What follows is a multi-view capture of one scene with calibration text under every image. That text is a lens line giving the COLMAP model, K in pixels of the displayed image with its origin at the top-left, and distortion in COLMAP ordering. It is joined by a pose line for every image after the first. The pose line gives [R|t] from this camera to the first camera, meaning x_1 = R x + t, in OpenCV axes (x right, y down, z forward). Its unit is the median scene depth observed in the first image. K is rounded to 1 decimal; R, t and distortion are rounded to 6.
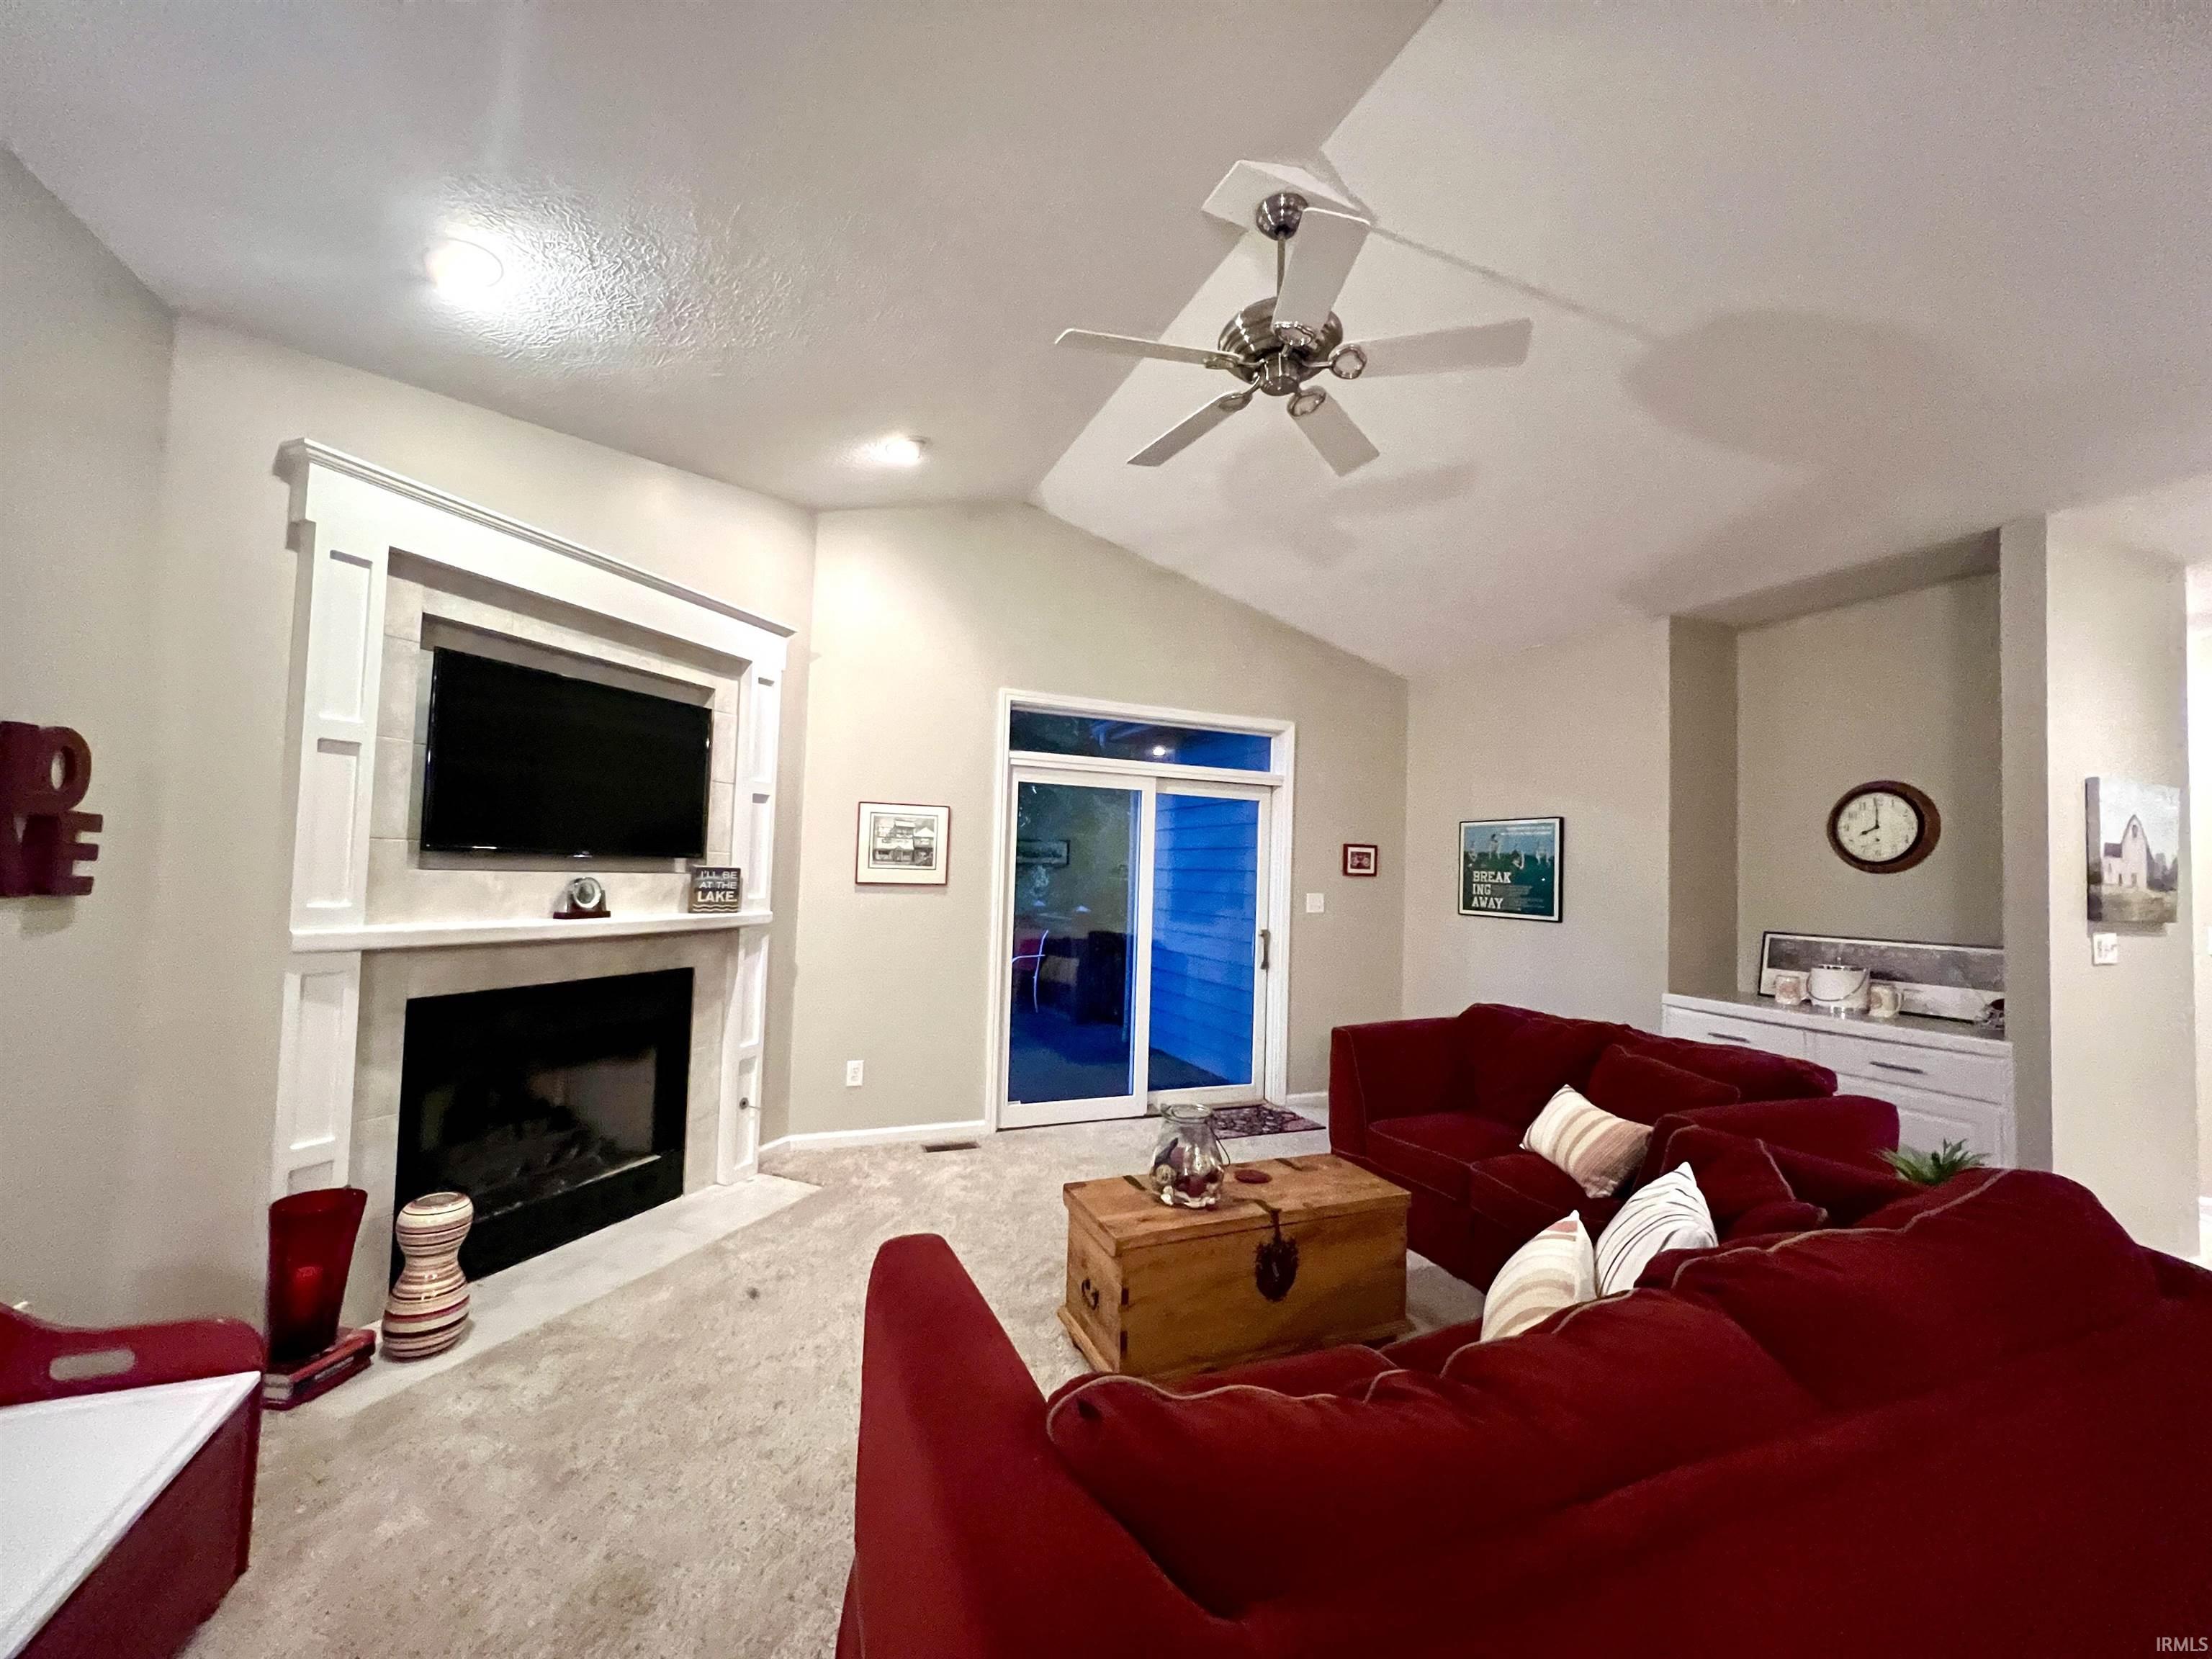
lens RADIAL K [[883.8, 0, 1099.2], [0, 883.8, 832.3], [0, 0, 1]] dist [-0.001476, 0.000568]
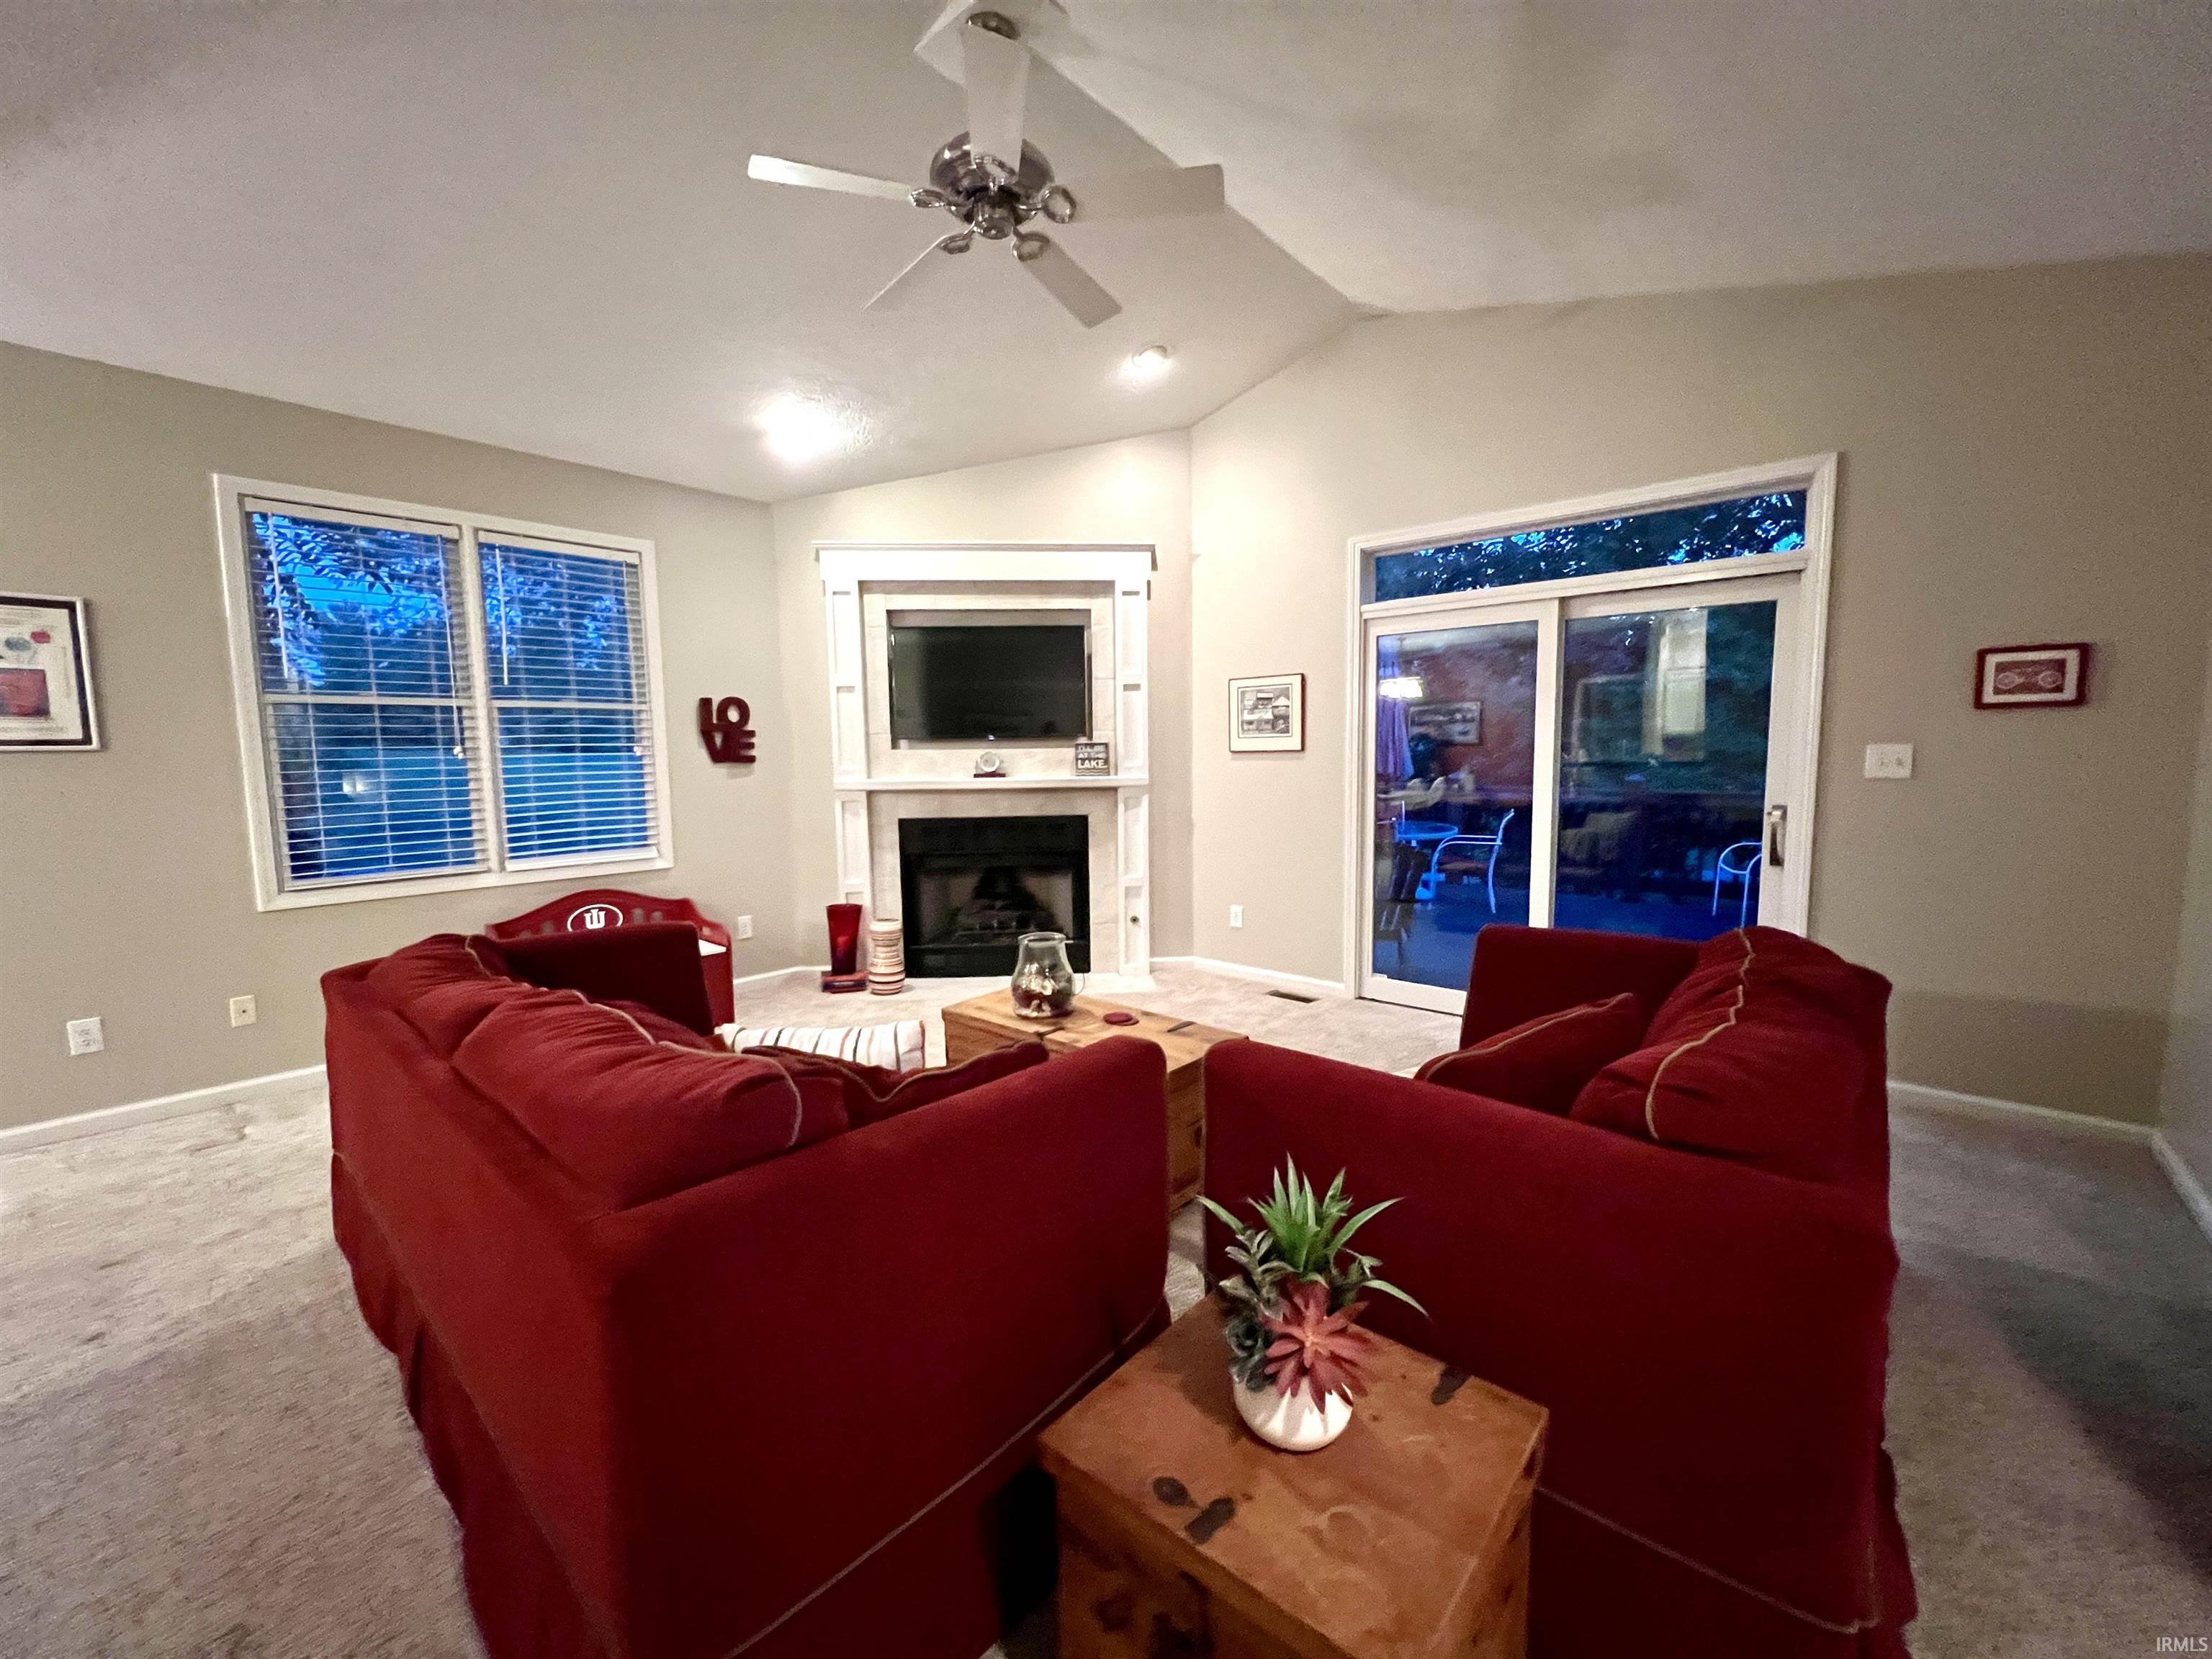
lens RADIAL K [[883.8, 0, 1099.2], [0, 883.8, 832.3], [0, 0, 1]] dist [-0.001476, 0.000568]
pose [[0.427839, 0.046299, -0.902668, 0.785931], [0.066130, 0.994407, 0.082348, 0.064137], [0.901433, -0.094925, 0.422384, 0.412841]]
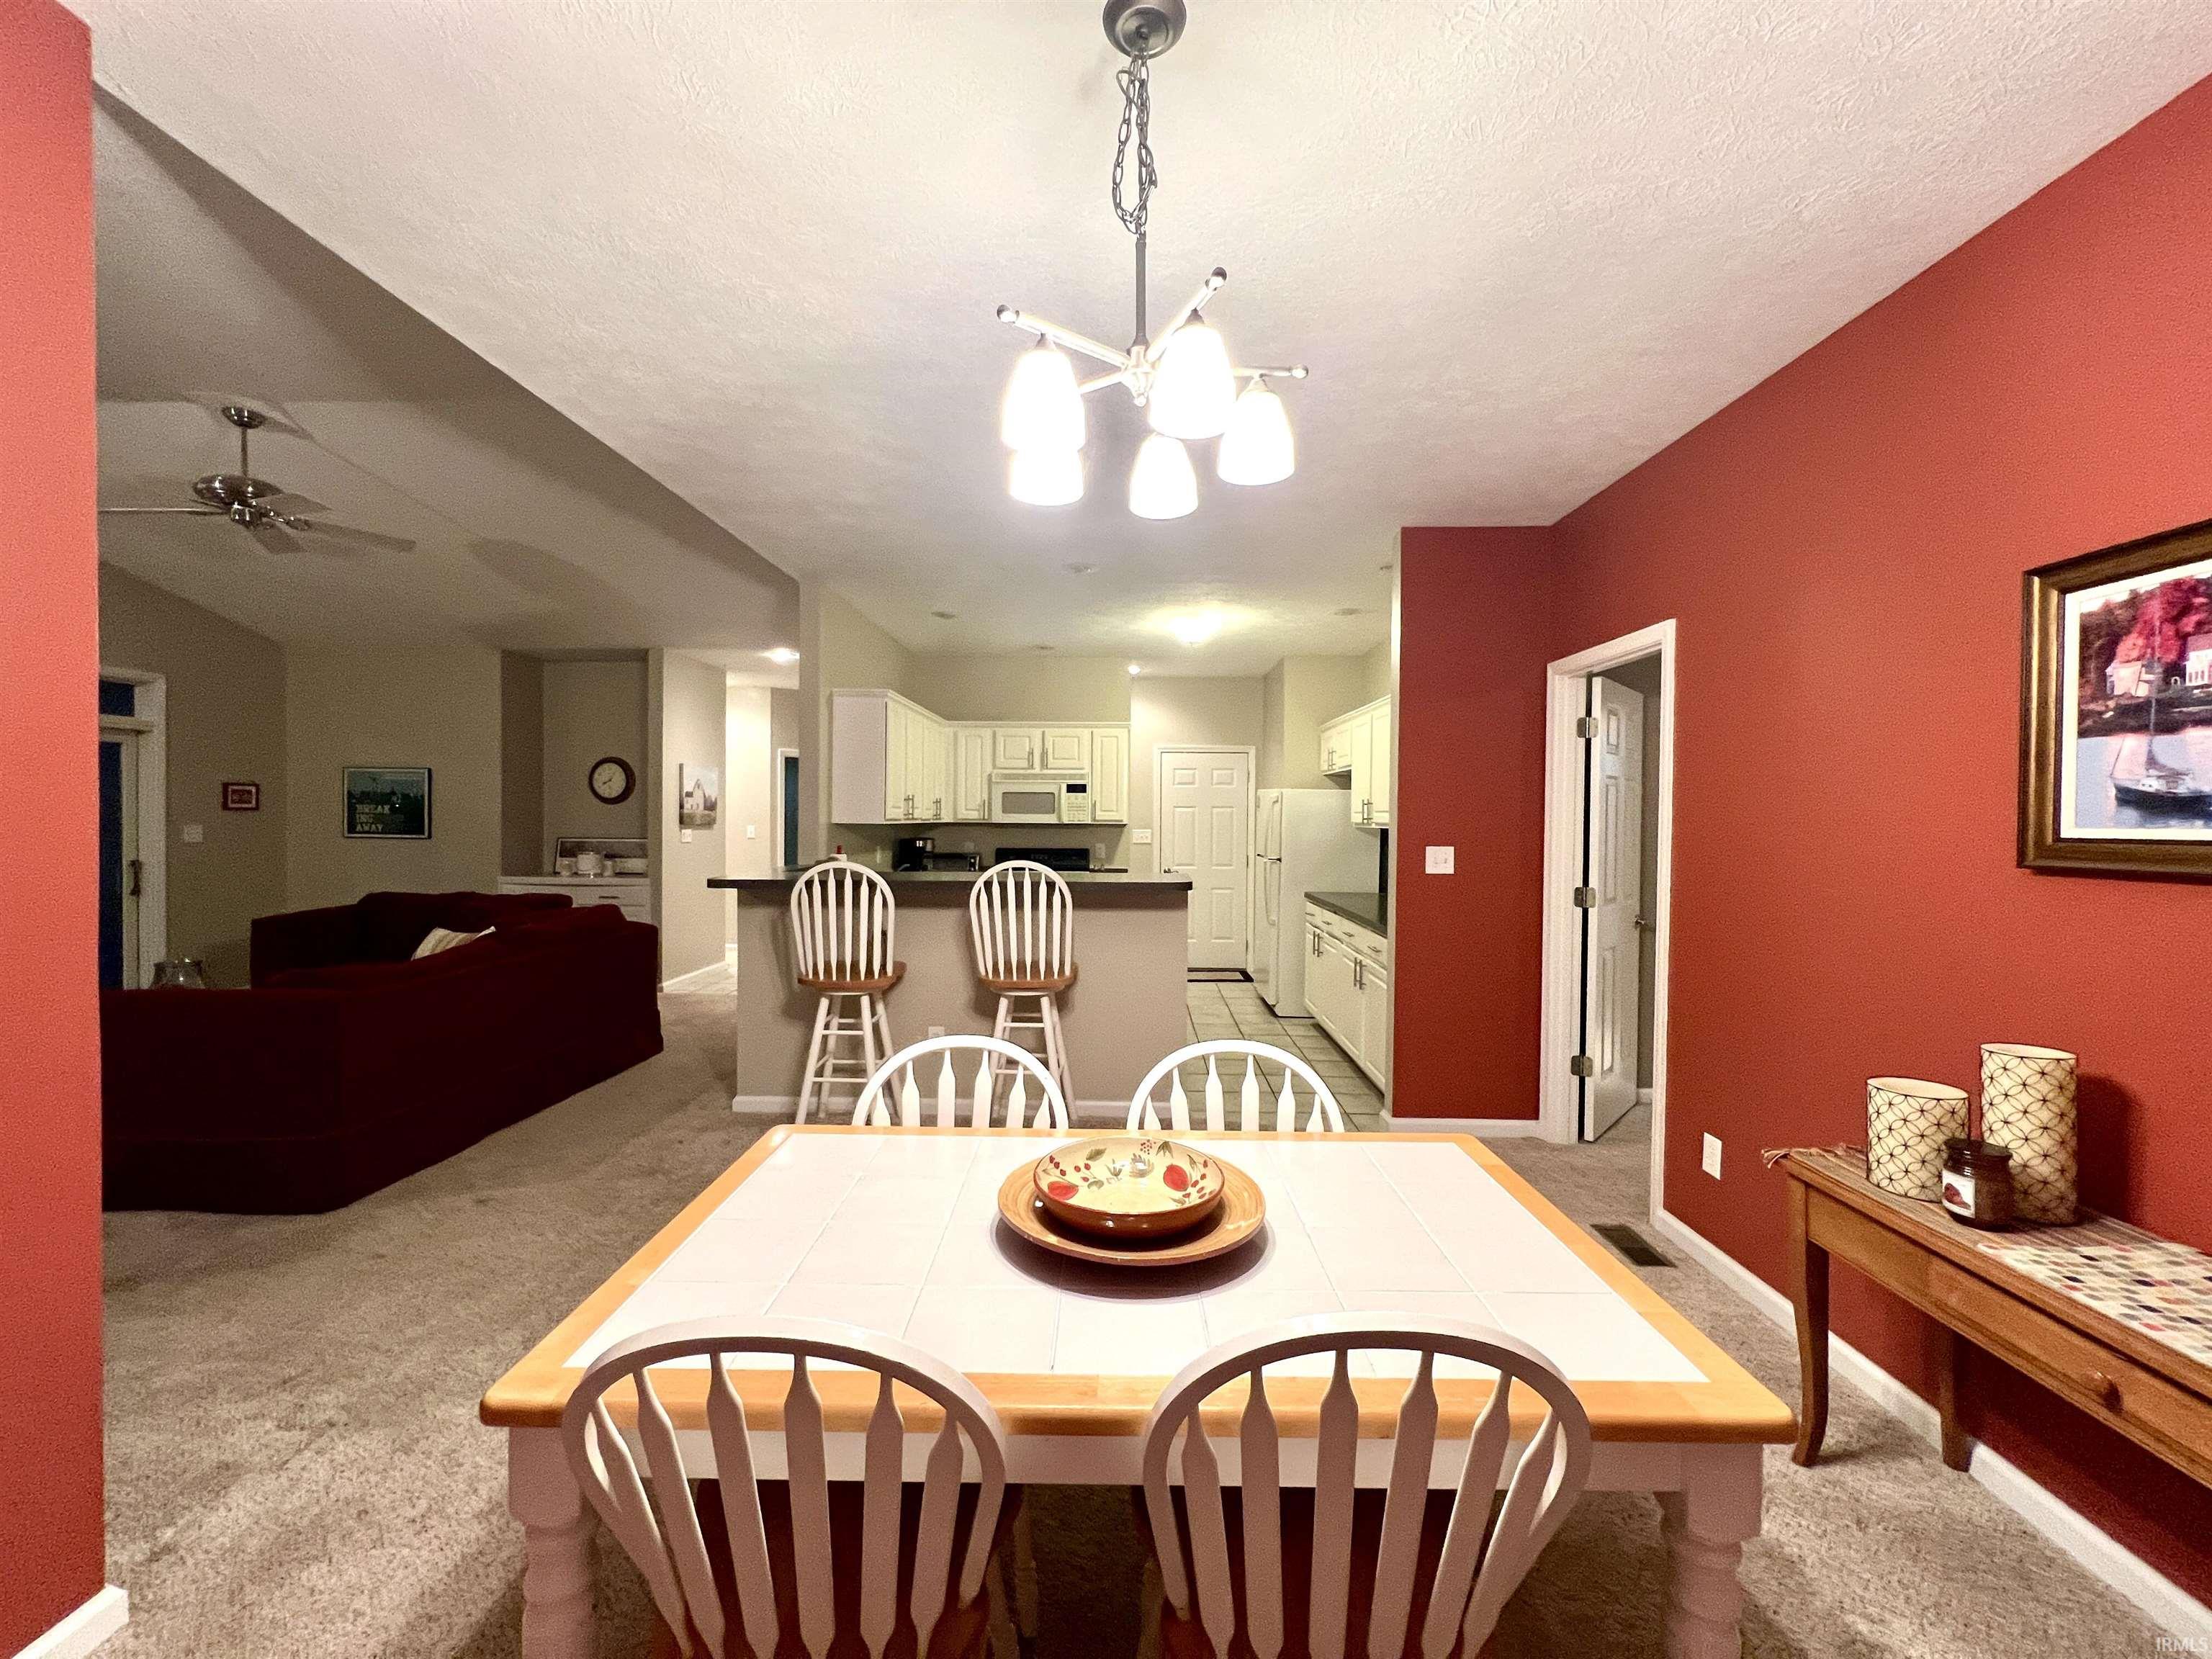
lens RADIAL K [[883.8, 0, 1099.2], [0, 883.8, 832.3], [0, 0, 1]] dist [-0.001476, 0.000568]
pose [[0.420296, -0.042411, 0.906395, -0.438838], [-0.036141, 0.997332, 0.063424, -0.054935], [-0.906667, -0.059415, 0.417642, -0.802648]]
